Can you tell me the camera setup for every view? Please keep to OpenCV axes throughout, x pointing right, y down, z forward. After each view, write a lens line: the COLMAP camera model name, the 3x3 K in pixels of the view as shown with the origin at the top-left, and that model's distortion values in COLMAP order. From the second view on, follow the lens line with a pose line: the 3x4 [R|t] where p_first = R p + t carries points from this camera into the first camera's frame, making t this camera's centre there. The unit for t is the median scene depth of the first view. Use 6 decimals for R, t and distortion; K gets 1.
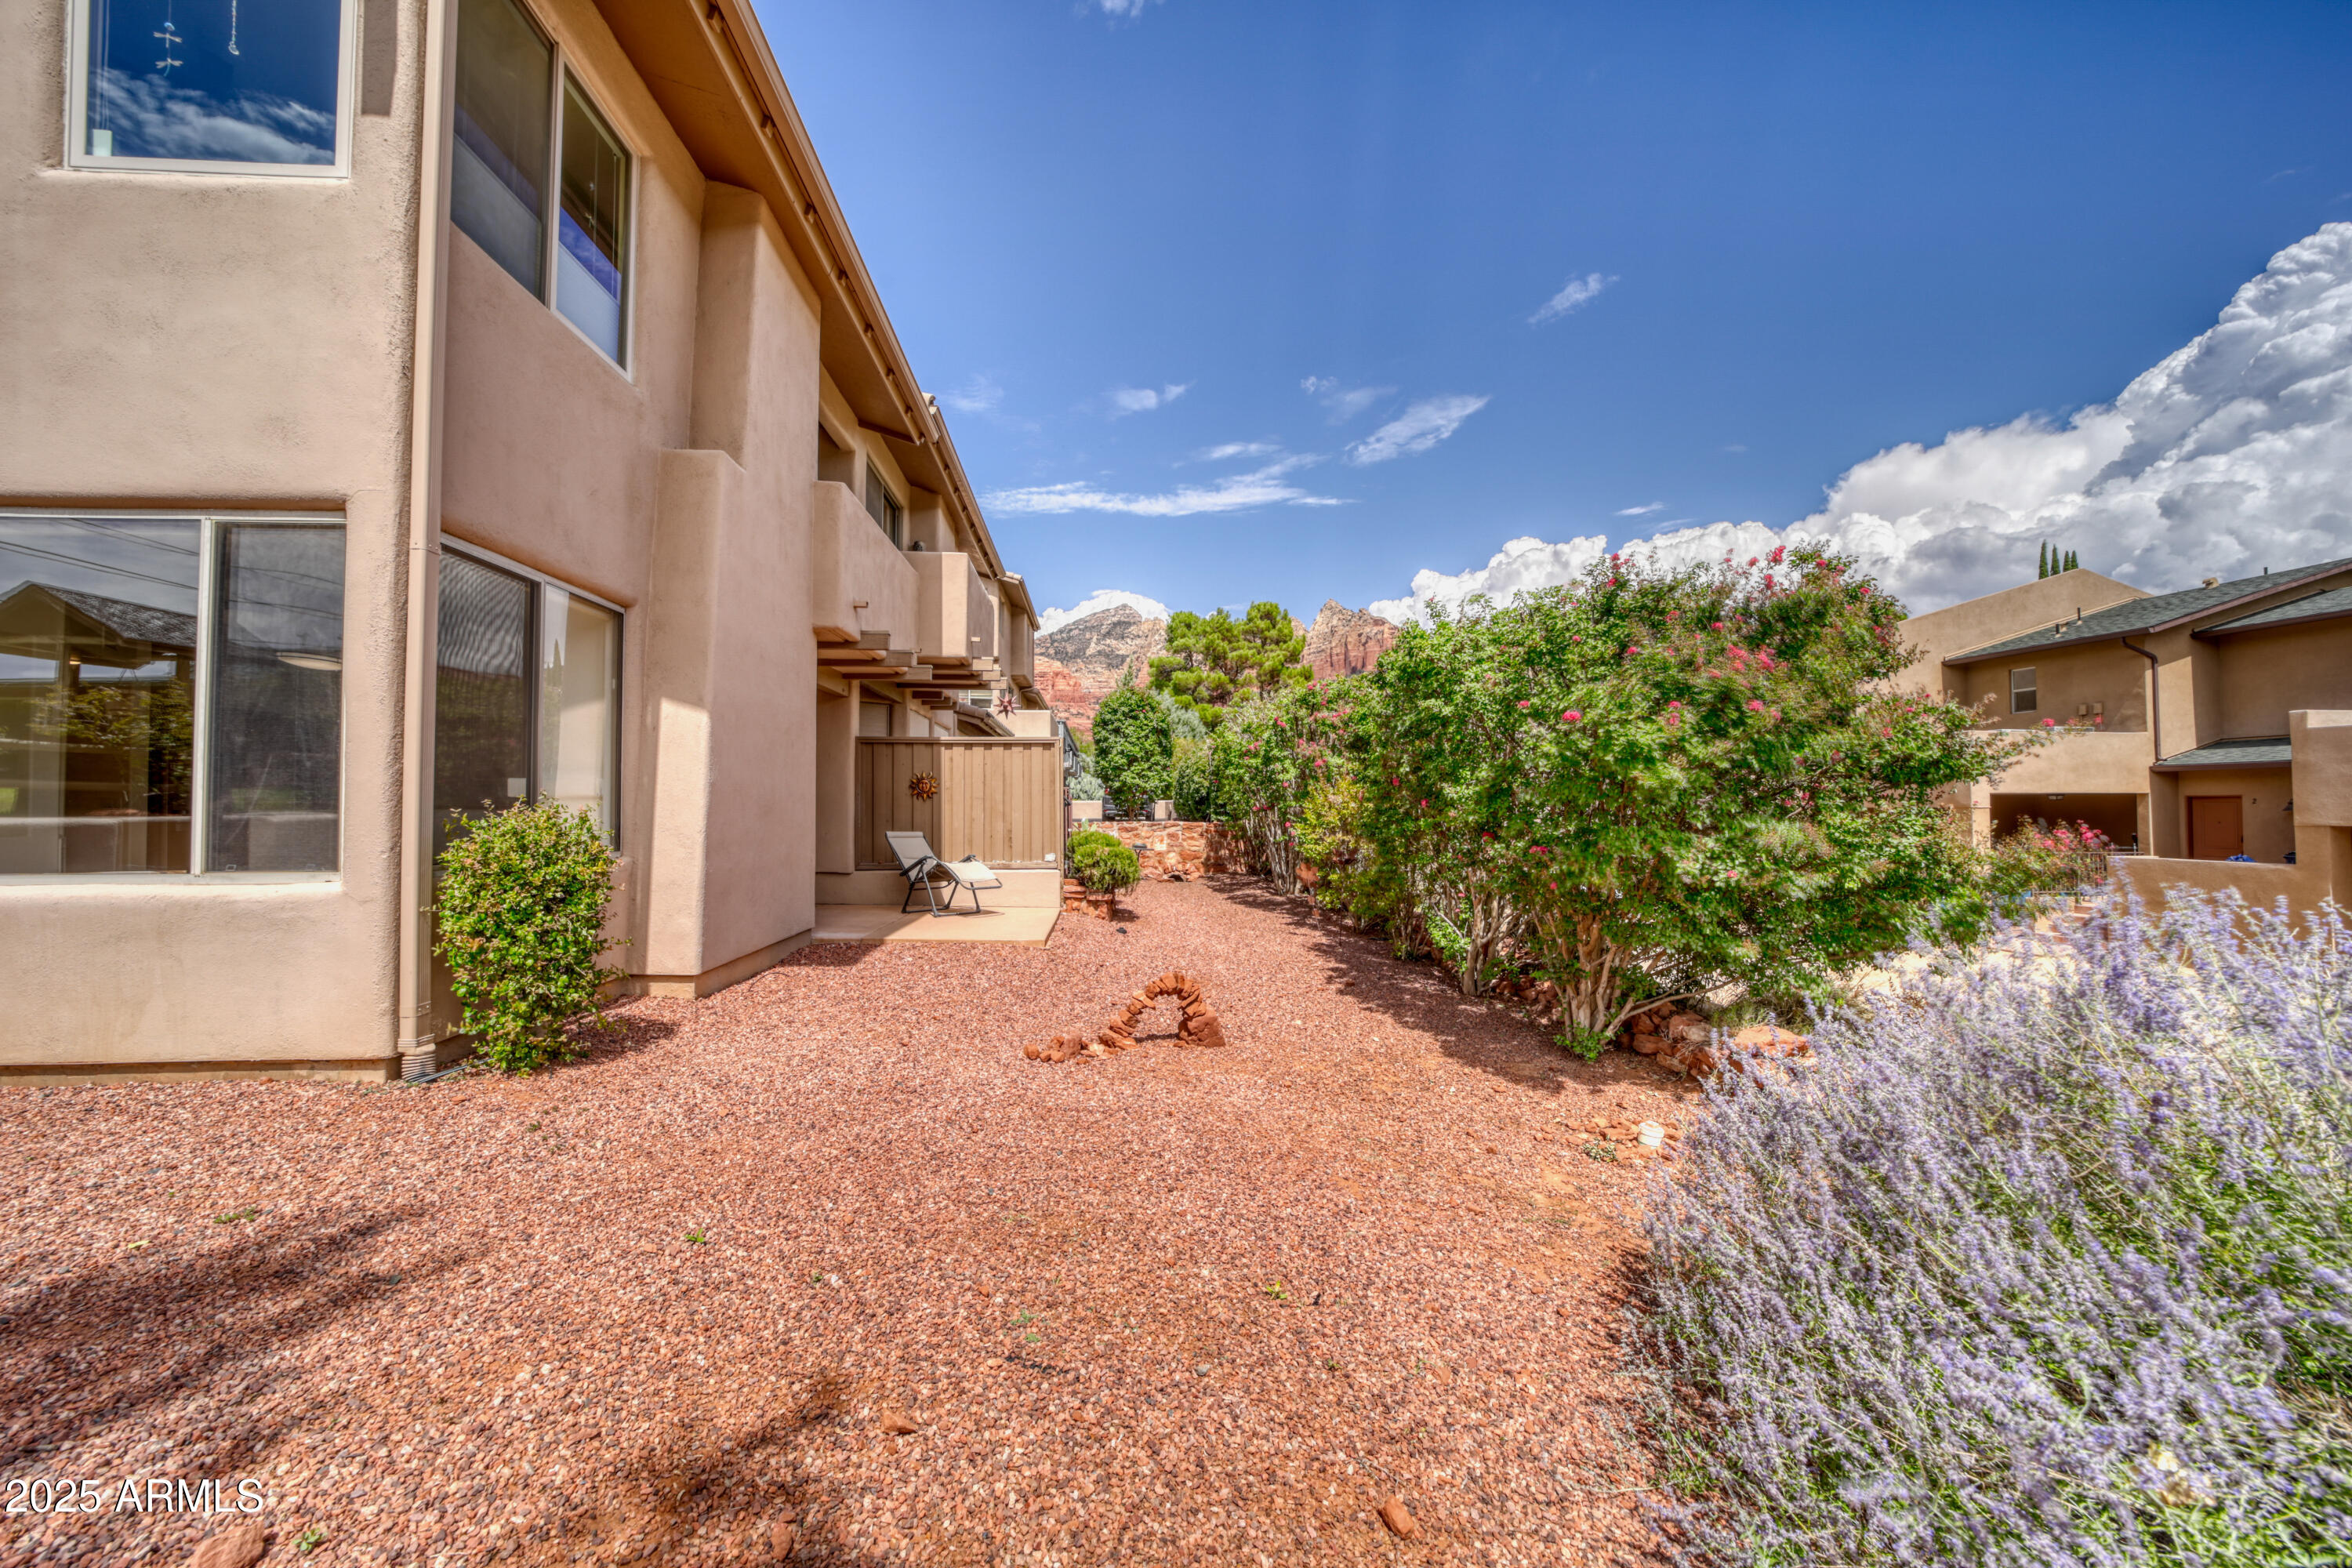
lens RADIAL K [[909.0, 0, 1173.4], [0, 909.0, 788.8], [0, 0, 1]] dist [-0.028656, 0.005141]
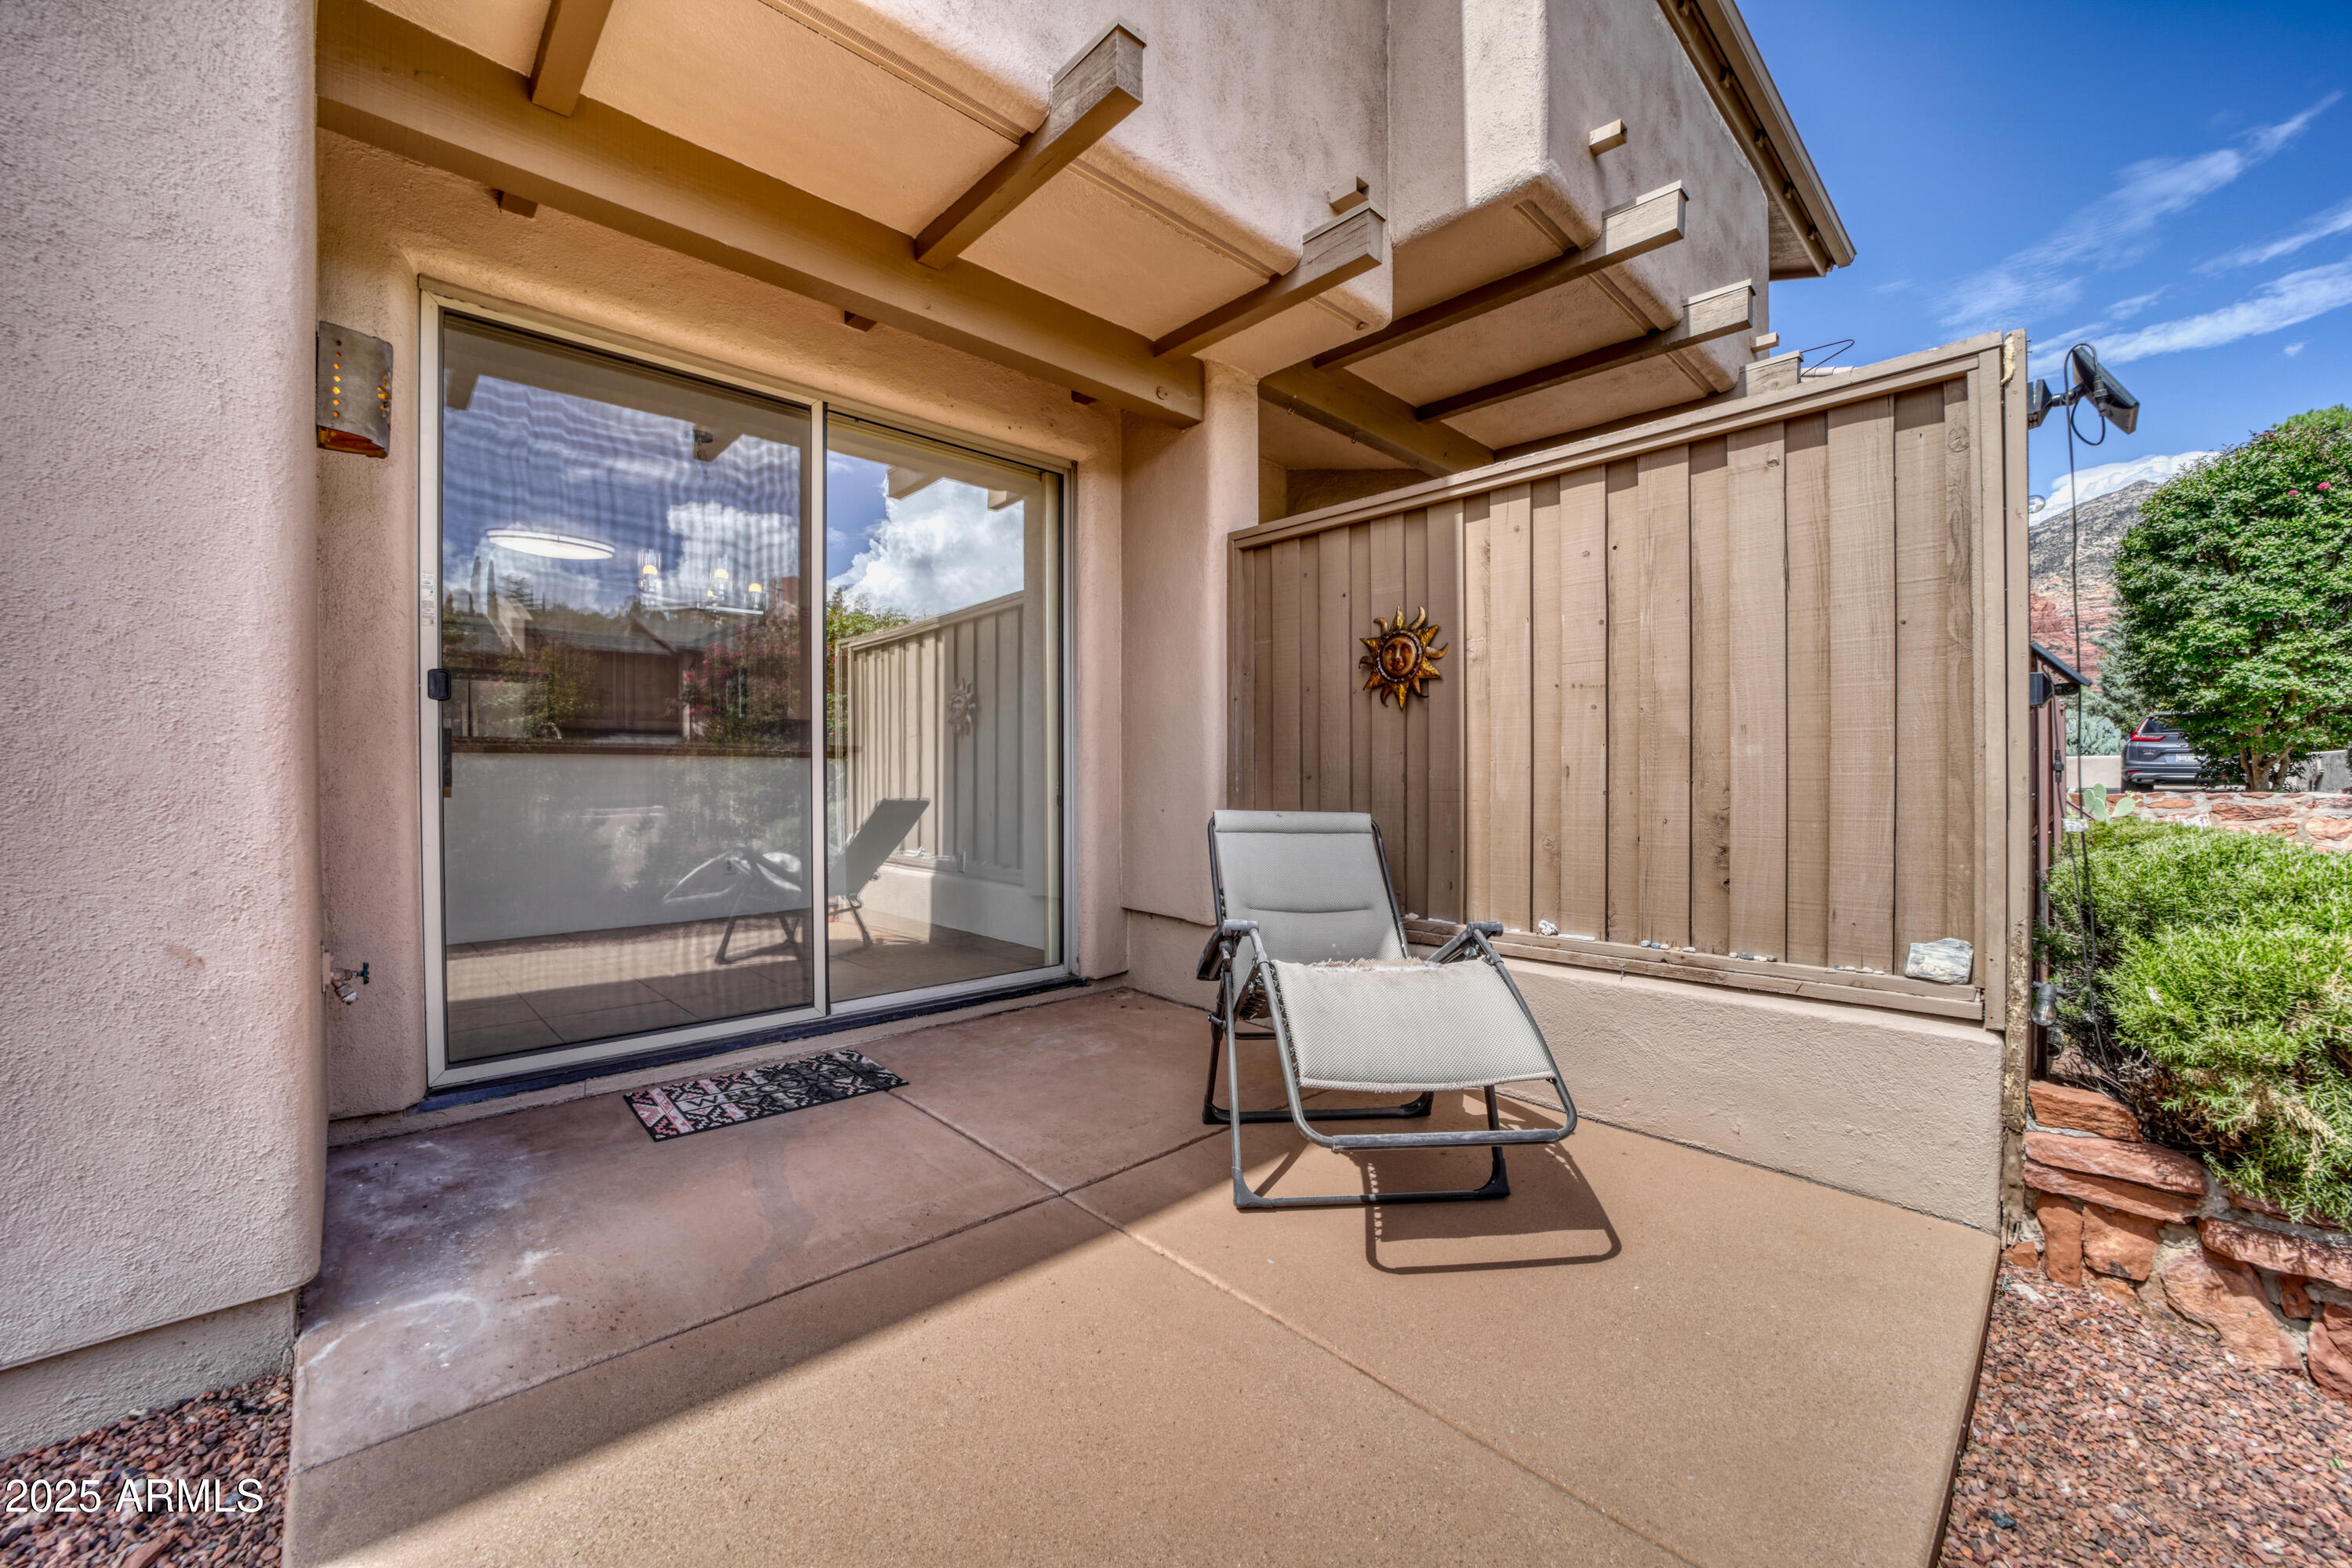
lens RADIAL K [[909.0, 0, 1172.6], [0, 909.0, 790.0], [0, 0, 1]] dist [-0.028656, 0.005141]
pose [[0.636039, 0.010910, -0.771580, -0.052946], [0.016781, 0.999468, 0.027965, 0.017077], [0.771475, -0.030734, 0.635517, 0.427189]]
